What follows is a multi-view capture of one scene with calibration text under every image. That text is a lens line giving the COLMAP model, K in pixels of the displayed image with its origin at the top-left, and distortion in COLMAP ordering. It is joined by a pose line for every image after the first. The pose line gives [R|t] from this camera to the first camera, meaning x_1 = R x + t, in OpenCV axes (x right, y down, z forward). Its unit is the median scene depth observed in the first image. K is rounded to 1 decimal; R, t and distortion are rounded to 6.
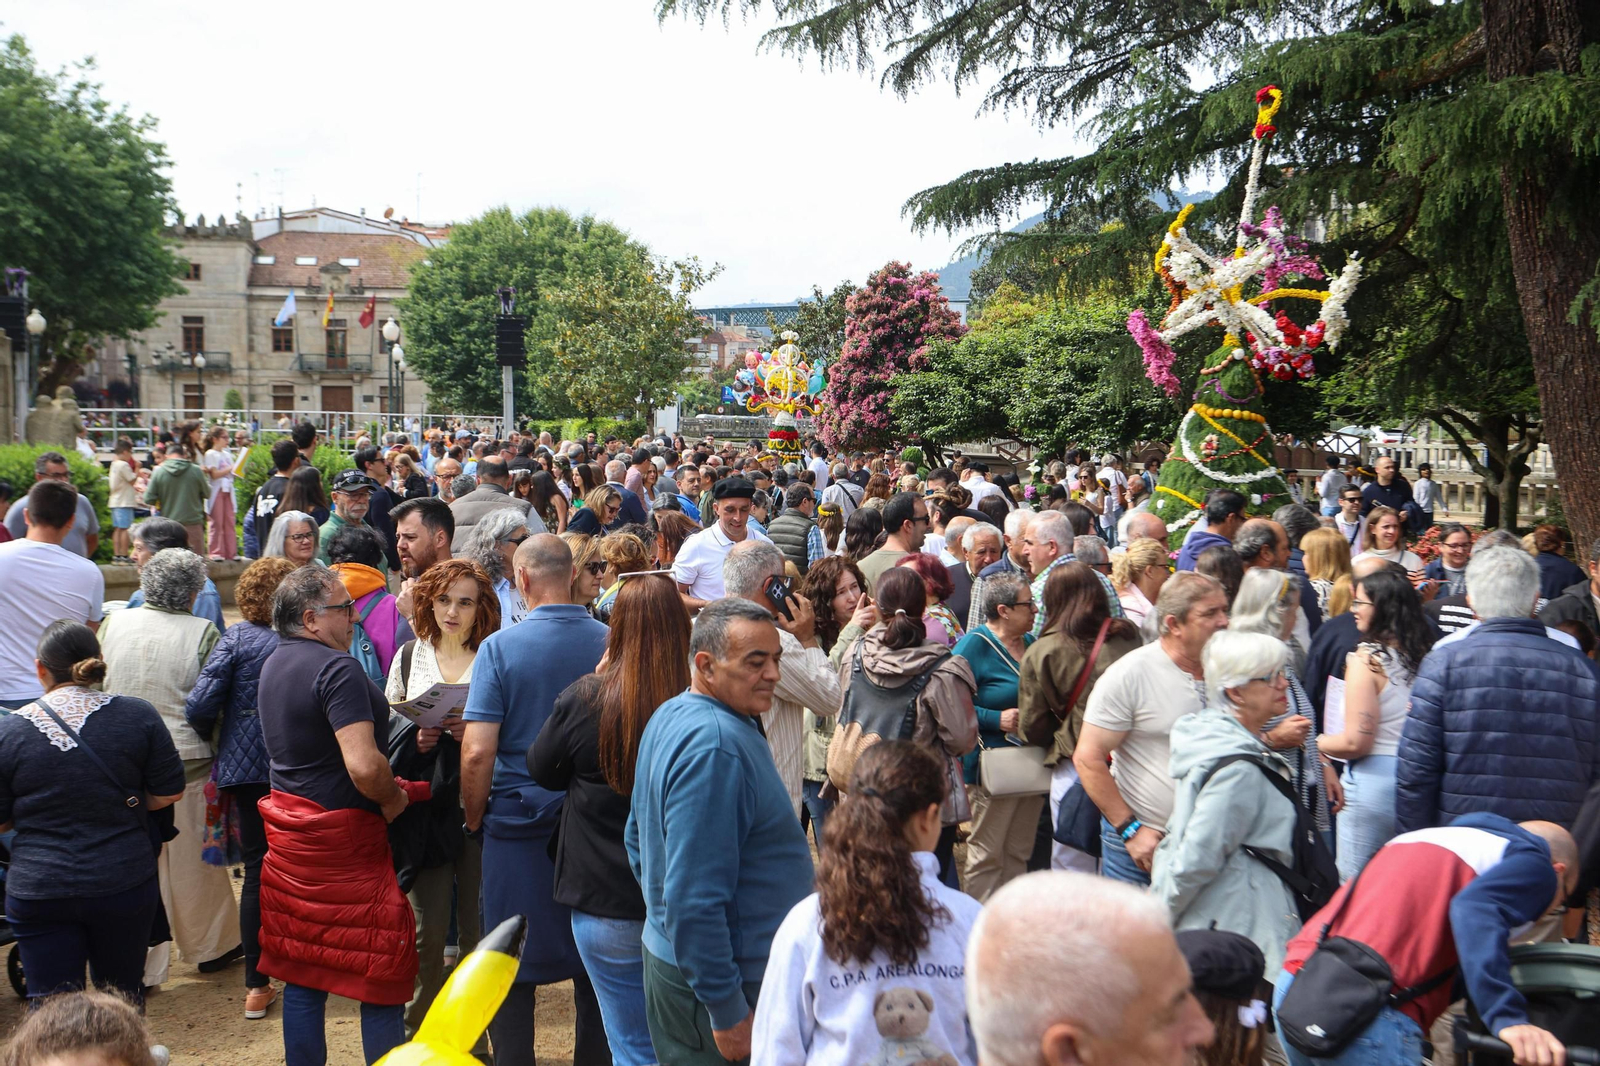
lens RADIAL K [[1895.9, 0, 807.5], [0, 1895.9, 532.2], [0, 0, 1]] dist [-0.011903, 0.000000]
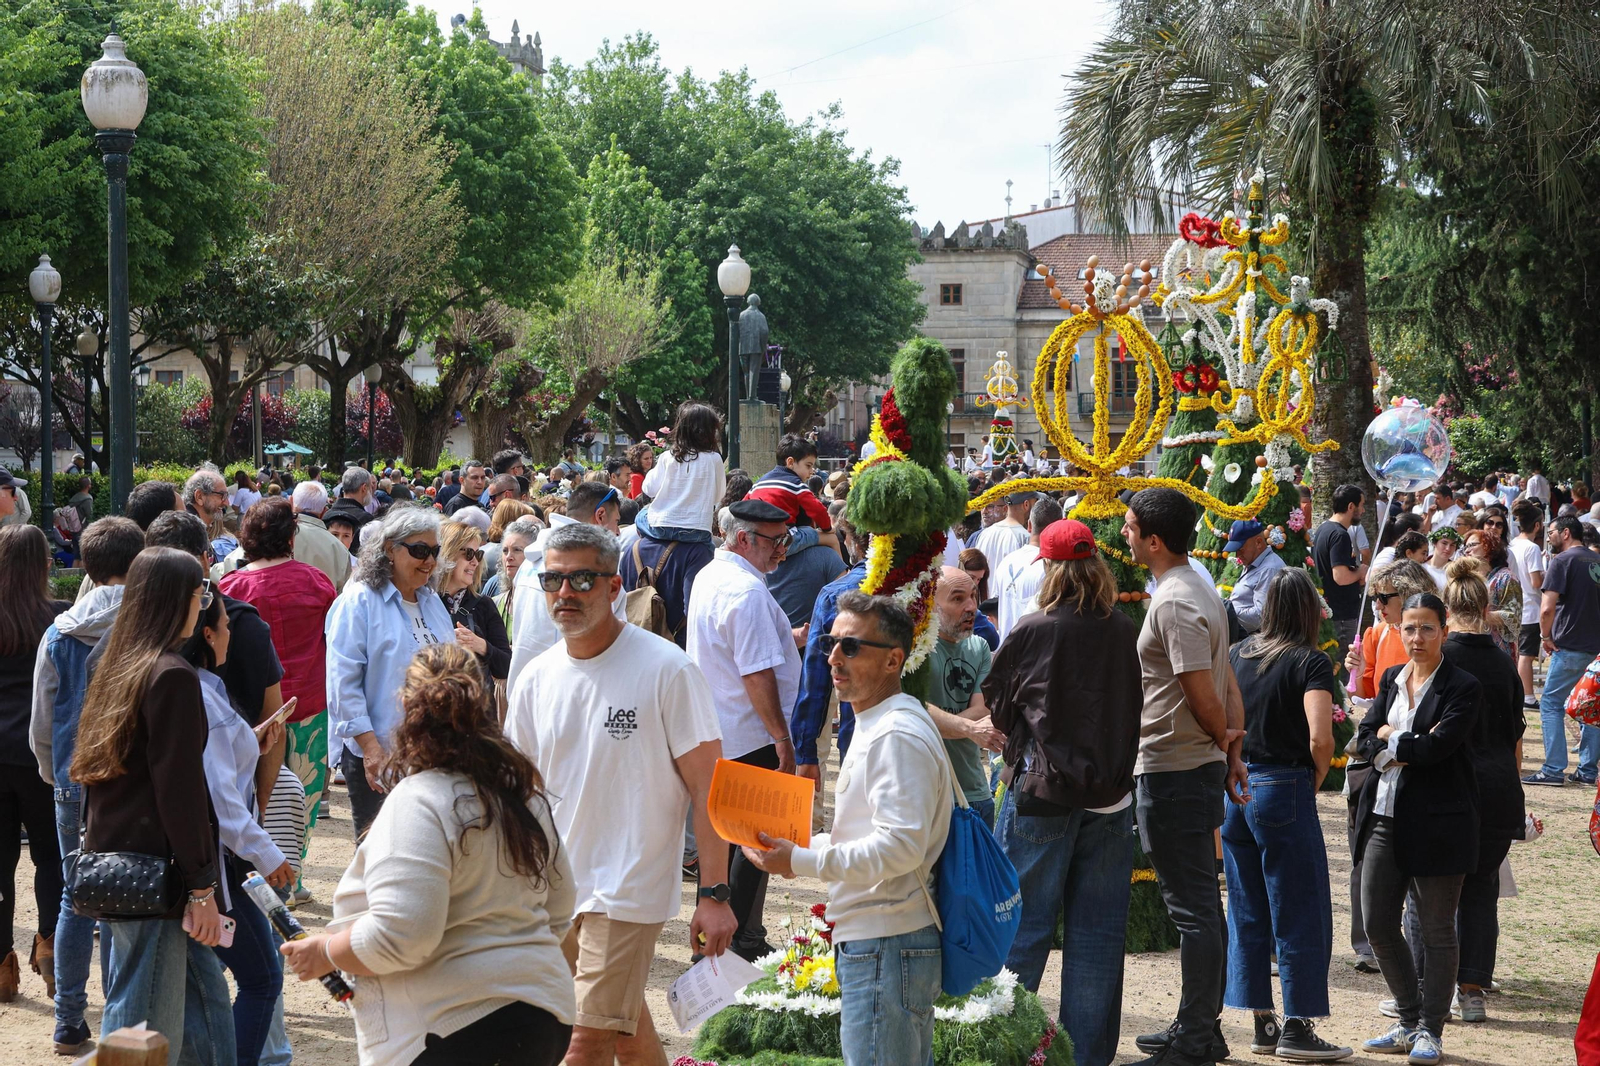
lens RADIAL K [[3225.9, 0, 800.1], [0, 3225.9, 532.4], [0, 0, 1]] dist [0.043188, 0.000000]
pose [[0.931557, 0.001956, -0.363591, 0.217258], [-0.018024, 0.999004, -0.040806, 0.041624], [0.363149, 0.044567, 0.930665, -0.566353]]
